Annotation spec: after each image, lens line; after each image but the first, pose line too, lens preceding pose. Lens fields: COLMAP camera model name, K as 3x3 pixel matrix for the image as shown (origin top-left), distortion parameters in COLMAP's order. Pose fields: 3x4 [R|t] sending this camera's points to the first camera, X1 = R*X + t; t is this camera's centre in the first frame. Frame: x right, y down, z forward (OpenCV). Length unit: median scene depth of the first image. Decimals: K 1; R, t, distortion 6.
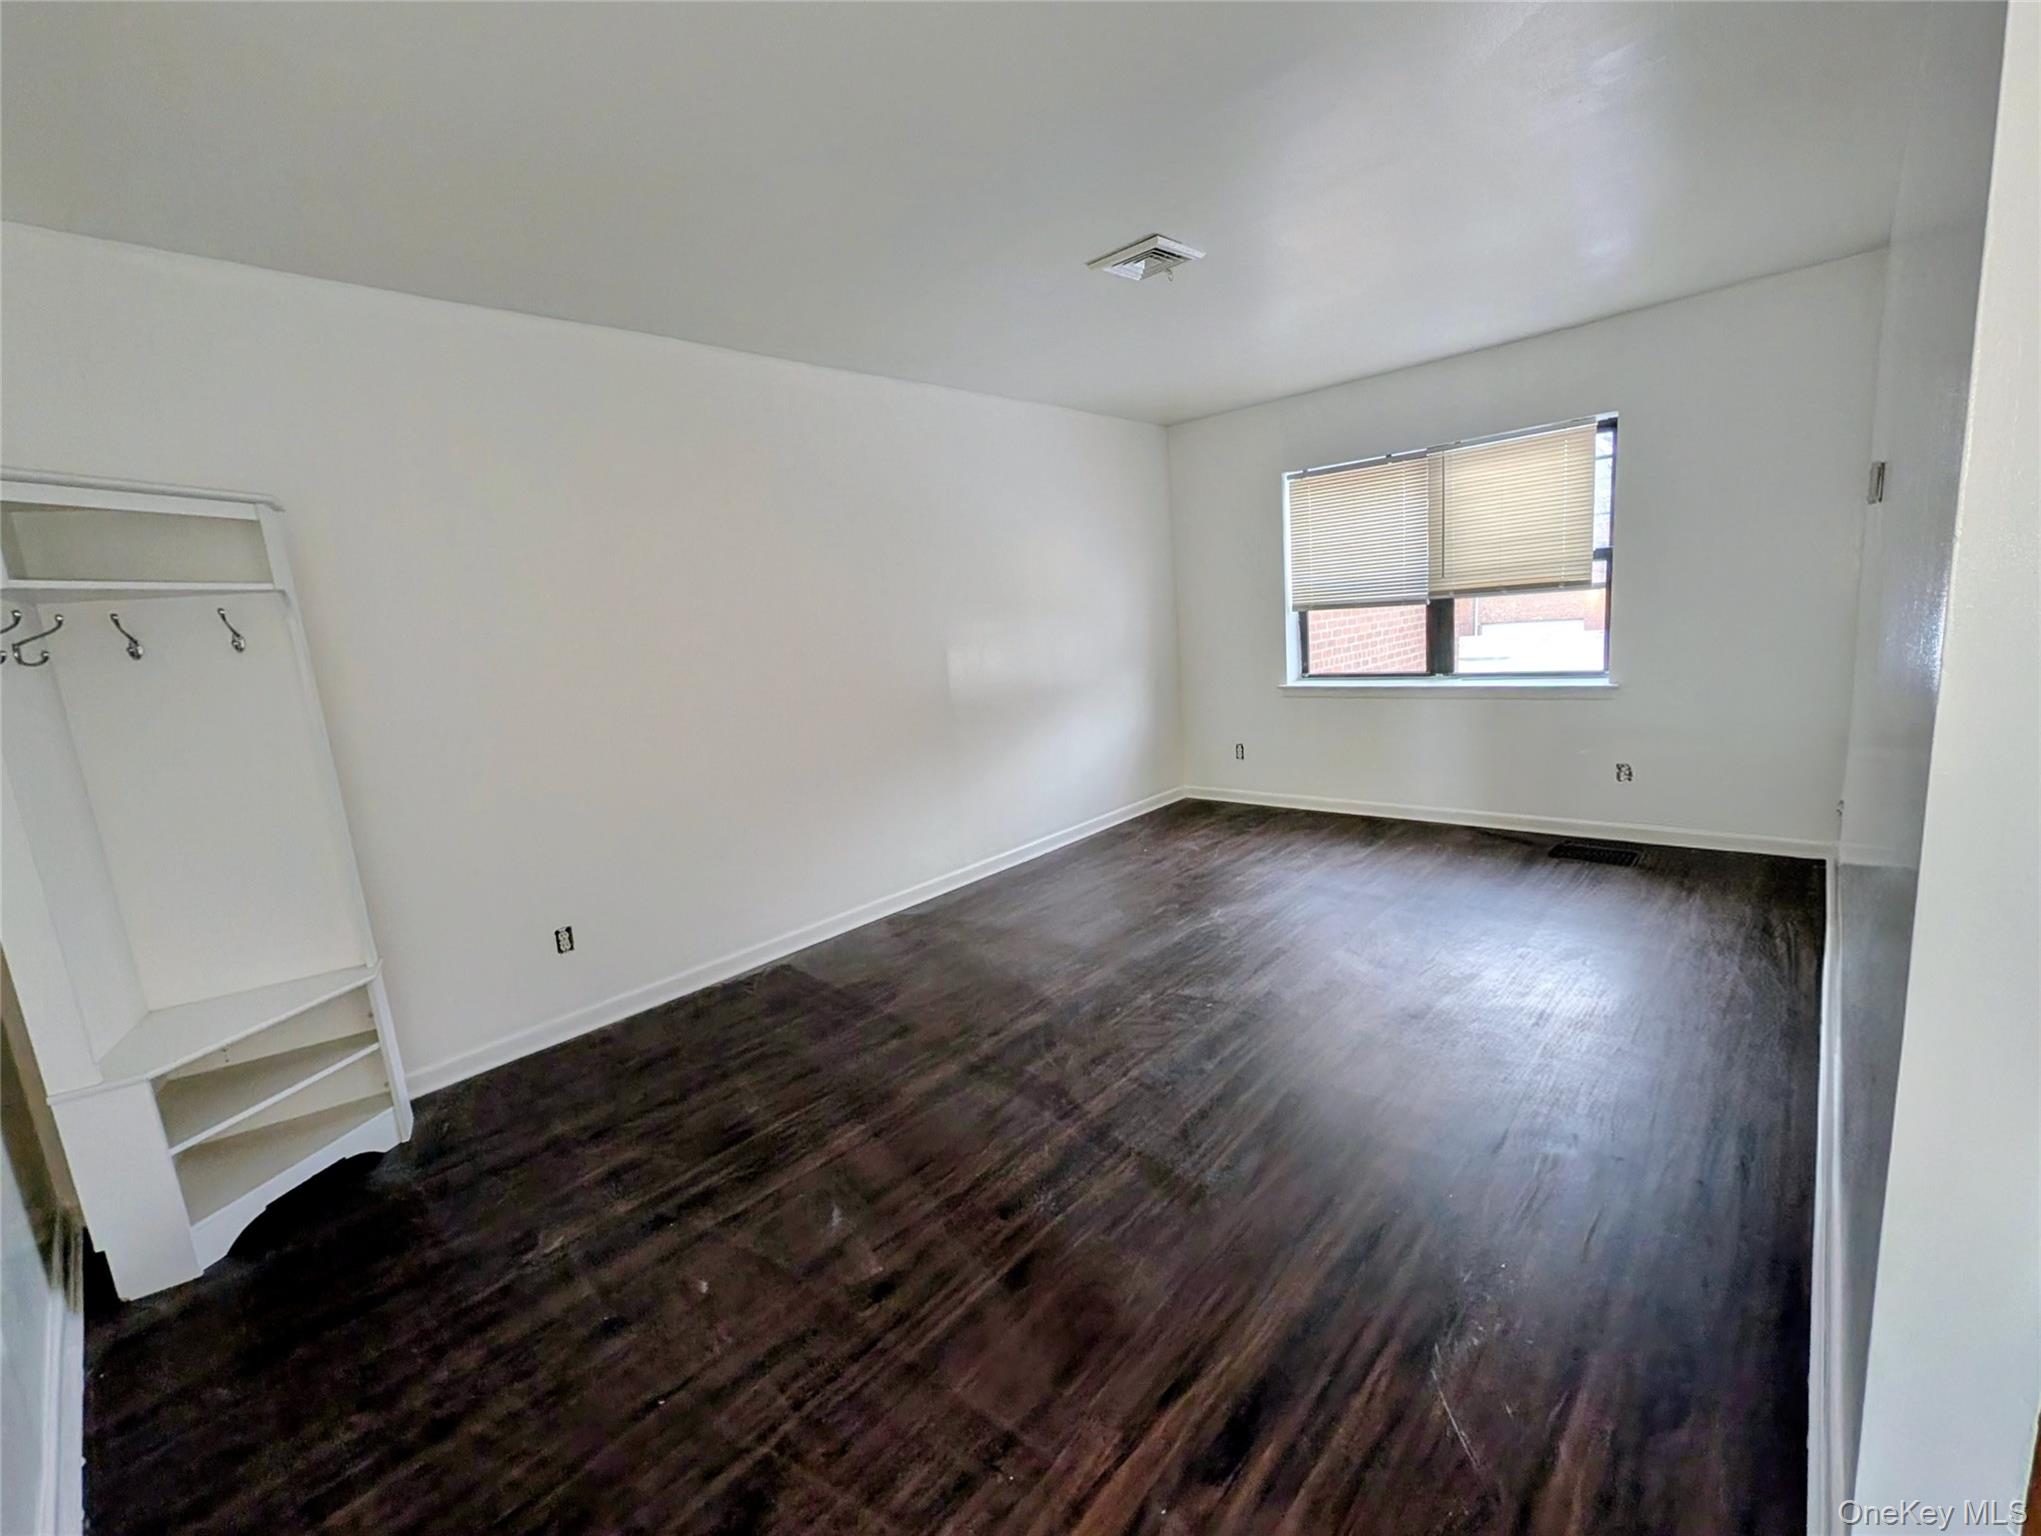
lens RADIAL K [[864.3, 0, 1020.5], [0, 864.3, 768.0], [0, 0, 1]] dist [0.002157, 0.000144]
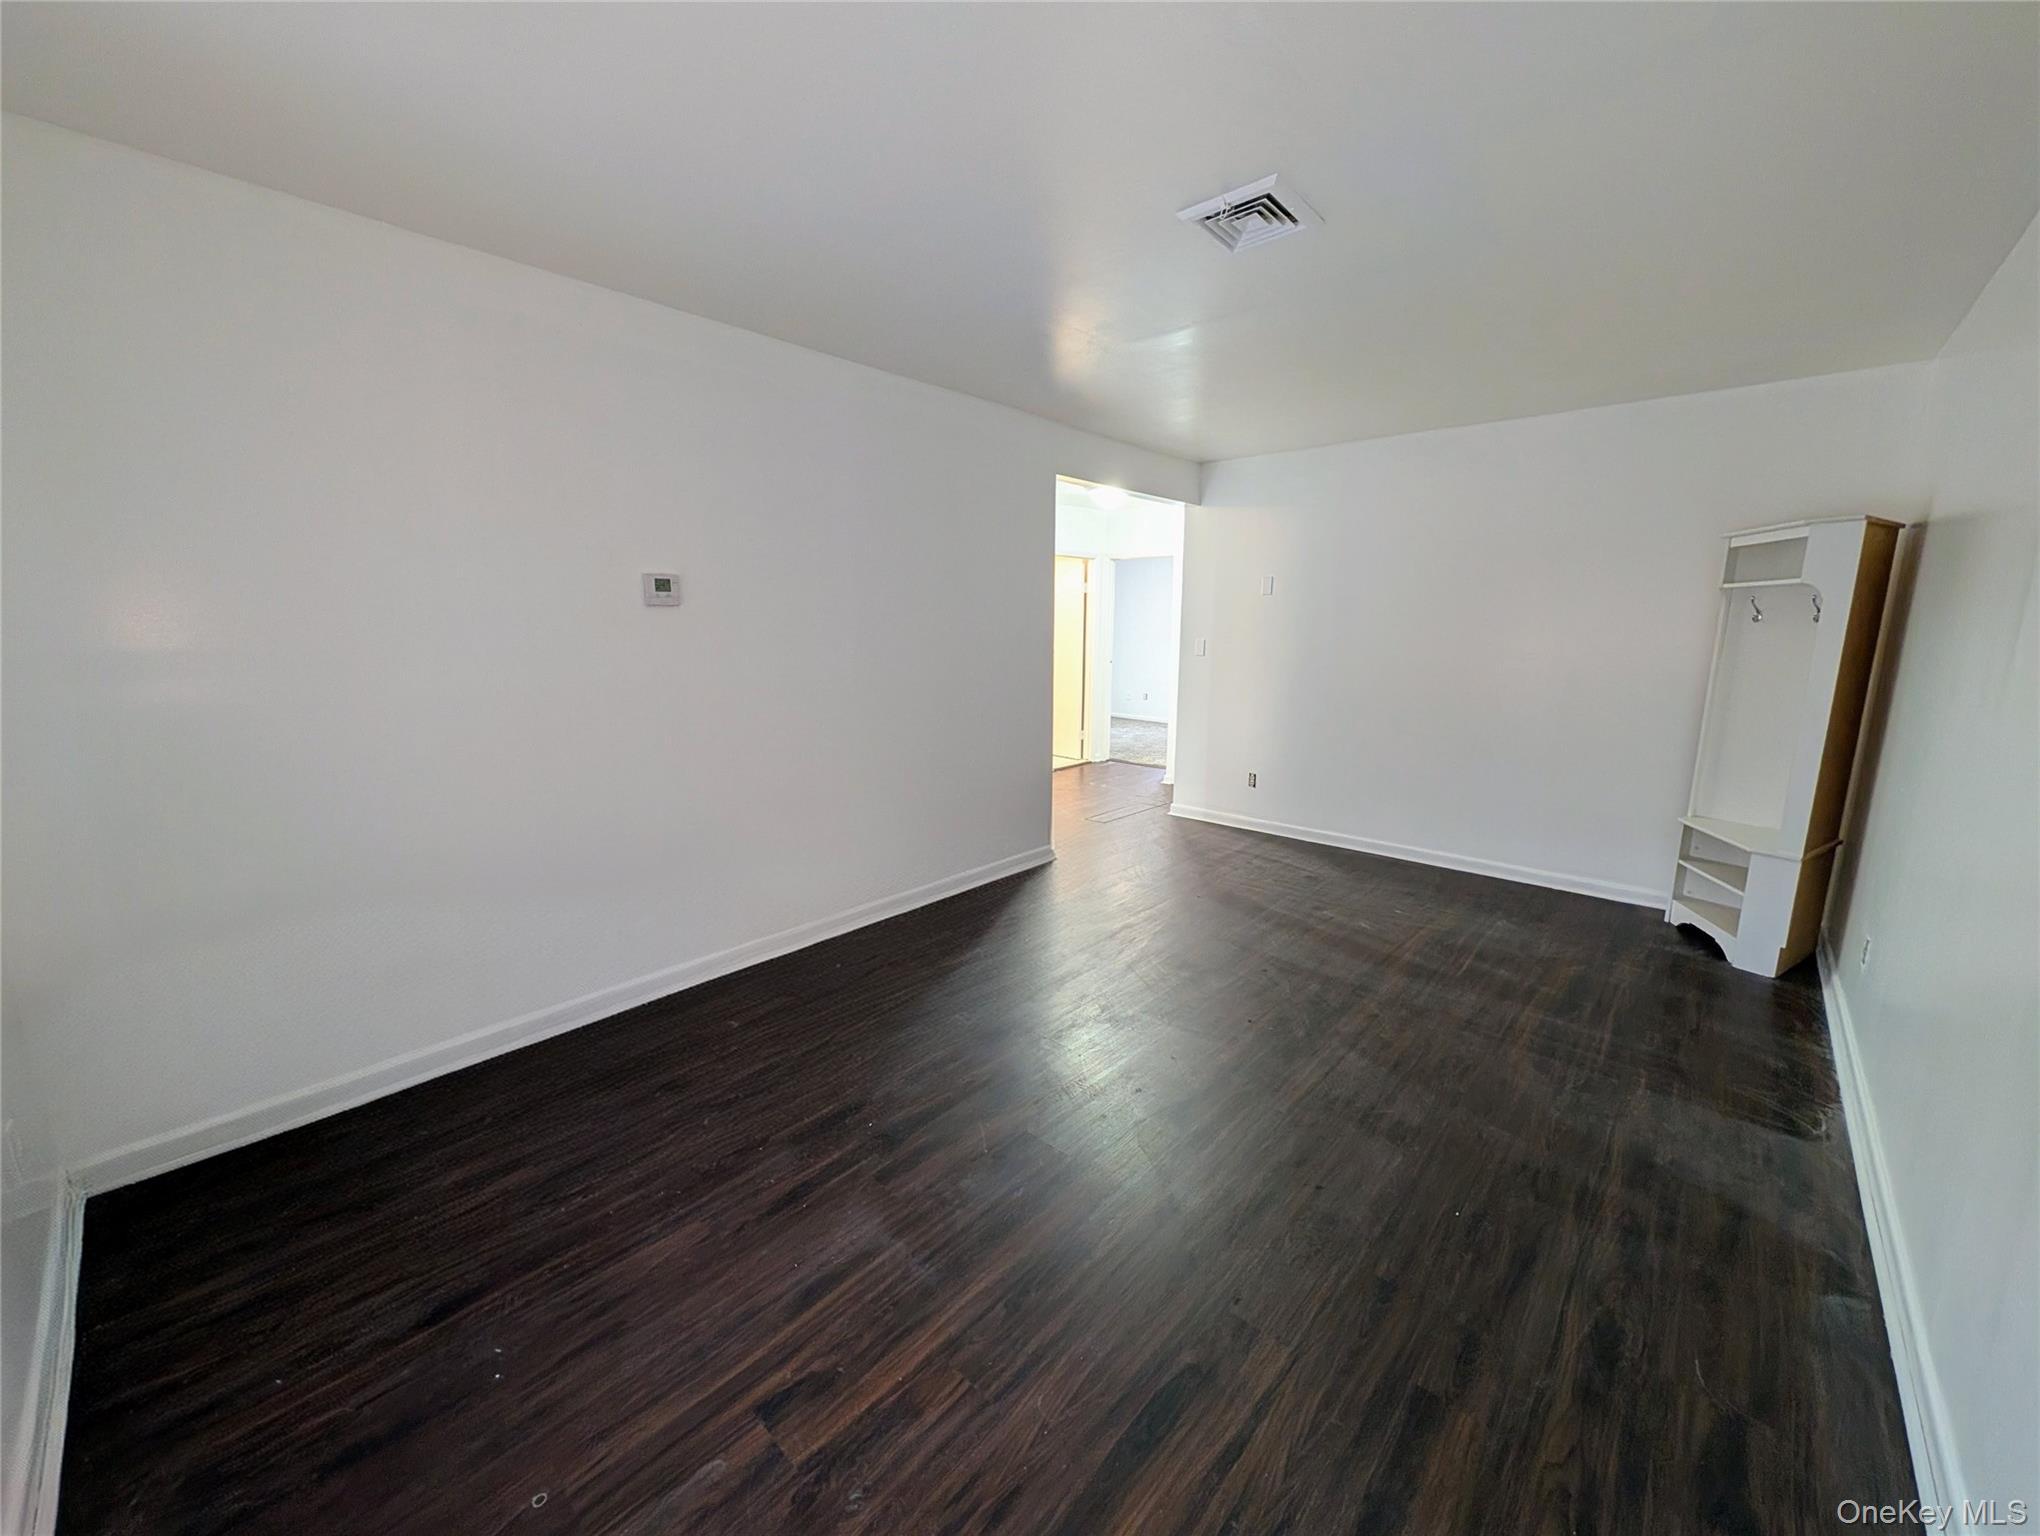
lens RADIAL K [[790.0, 0, 1020.0], [0, 790.0, 768.0], [0, 0, 1]] dist [0.000506, 0.000153]
pose [[-0.997016, 0.076685, 0.008890, 0.441125], [0.074875, 0.932520, 0.353272, -0.432369], [0.018801, 0.352883, -0.935478, 2.082267]]
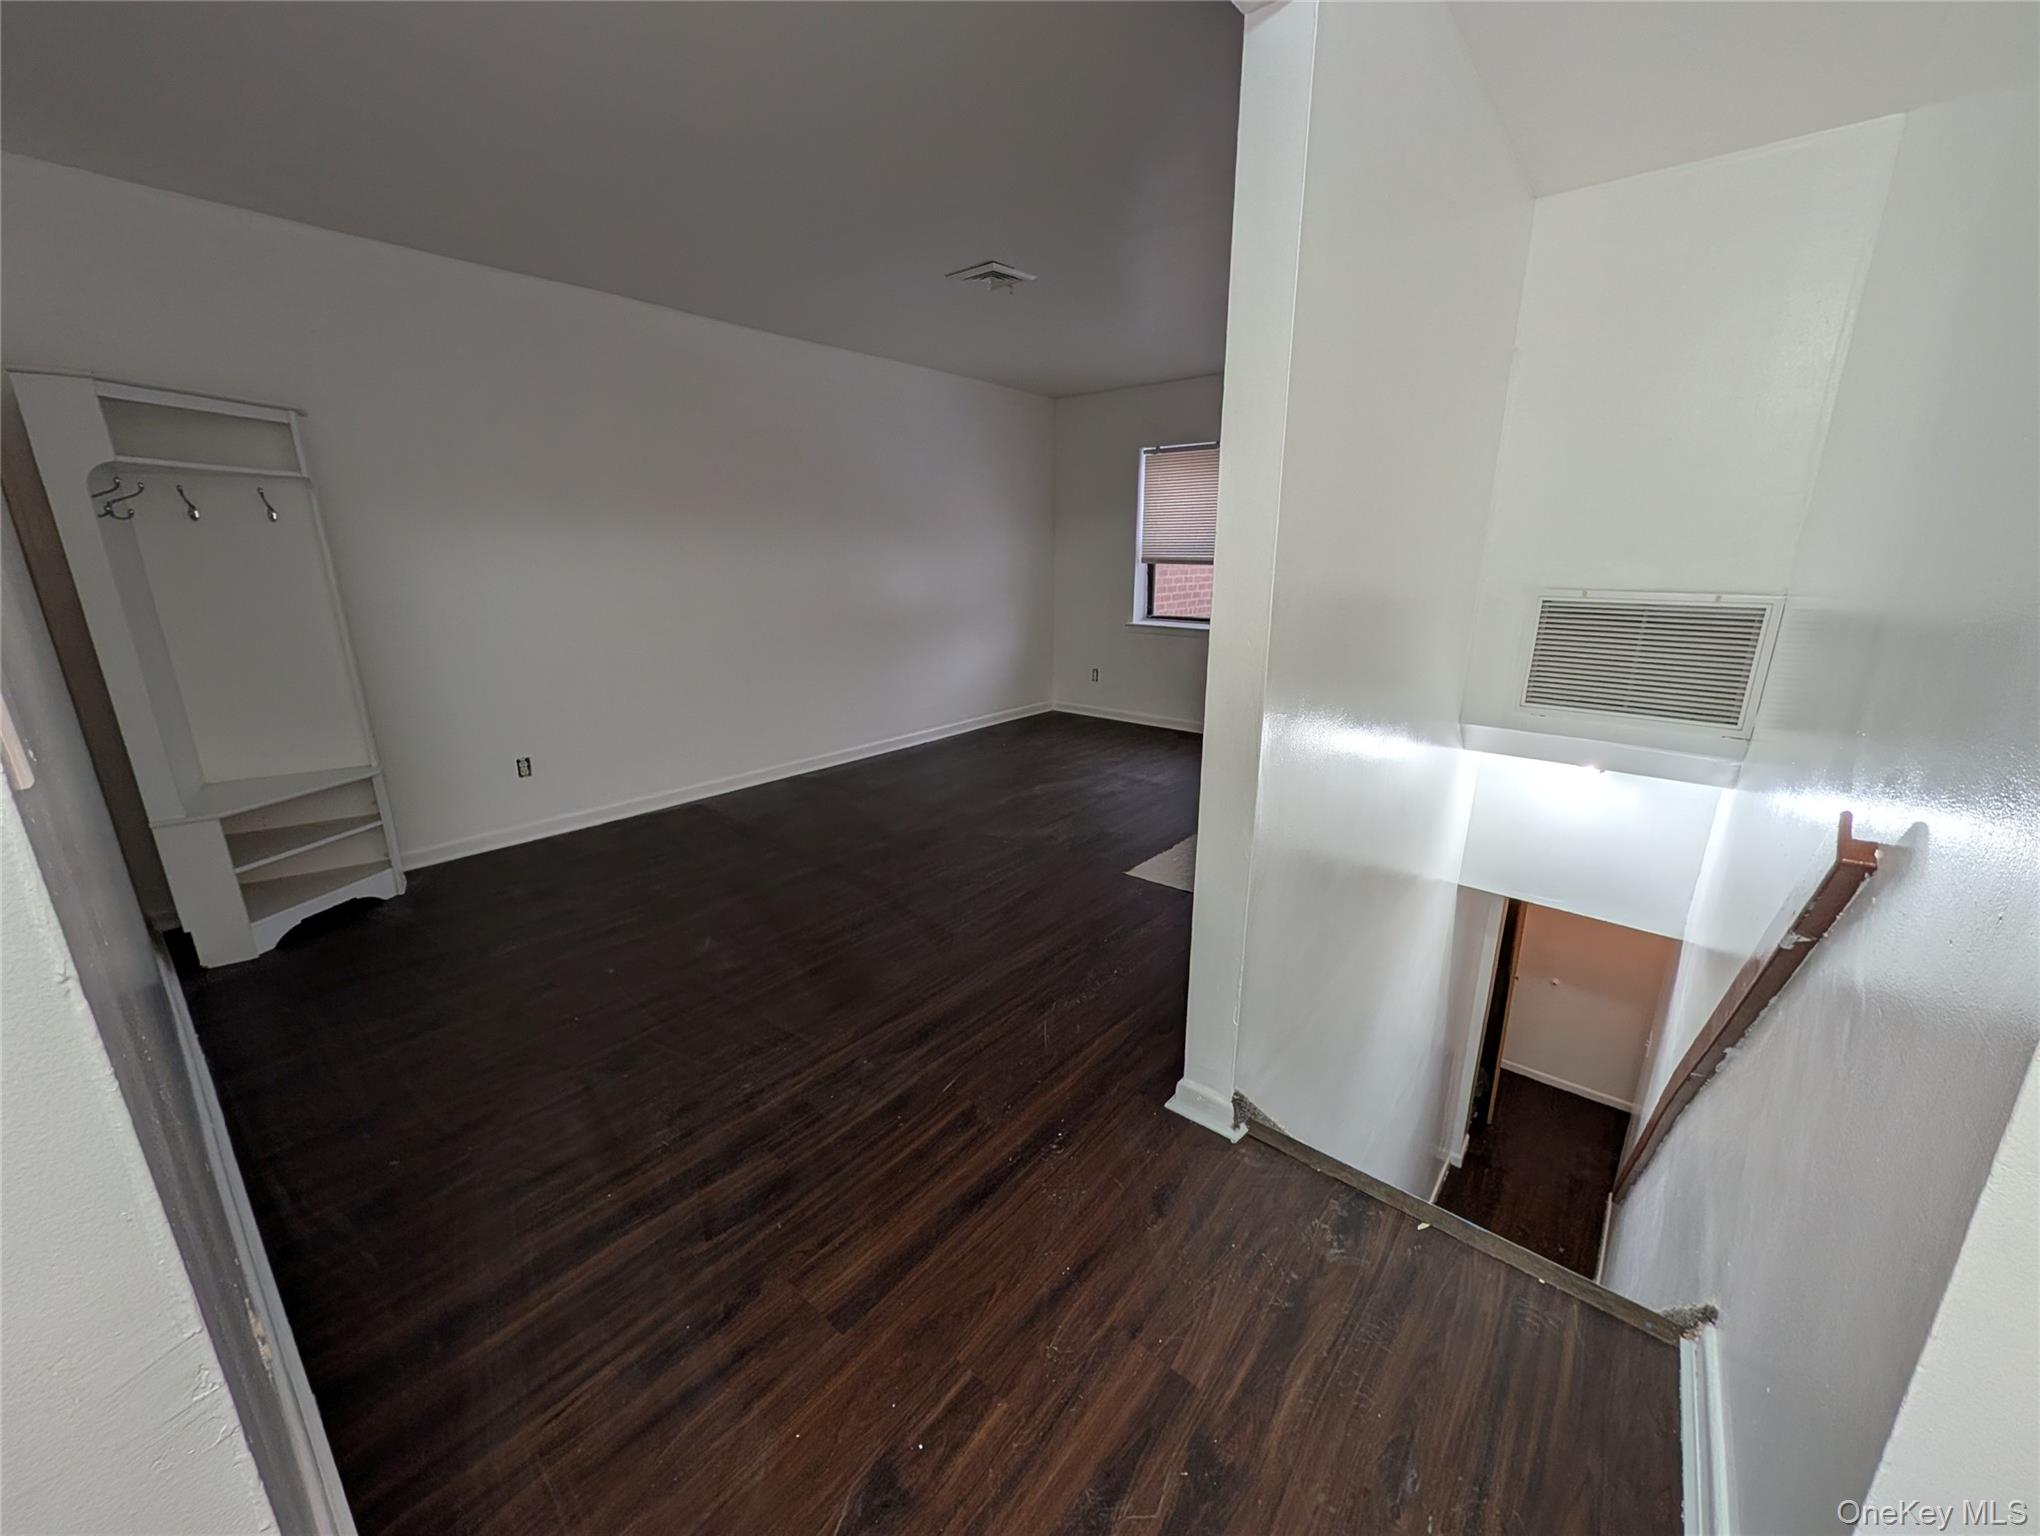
lens RADIAL K [[790.0, 0, 1020.0], [0, 790.0, 768.0], [0, 0, 1]] dist [0.000506, 0.000153]
pose [[0.995581, 0.062689, 0.069913, 0.170509], [-0.068582, 0.993987, 0.085355, 0.054978], [-0.064142, -0.089773, 0.993895, -0.296684]]
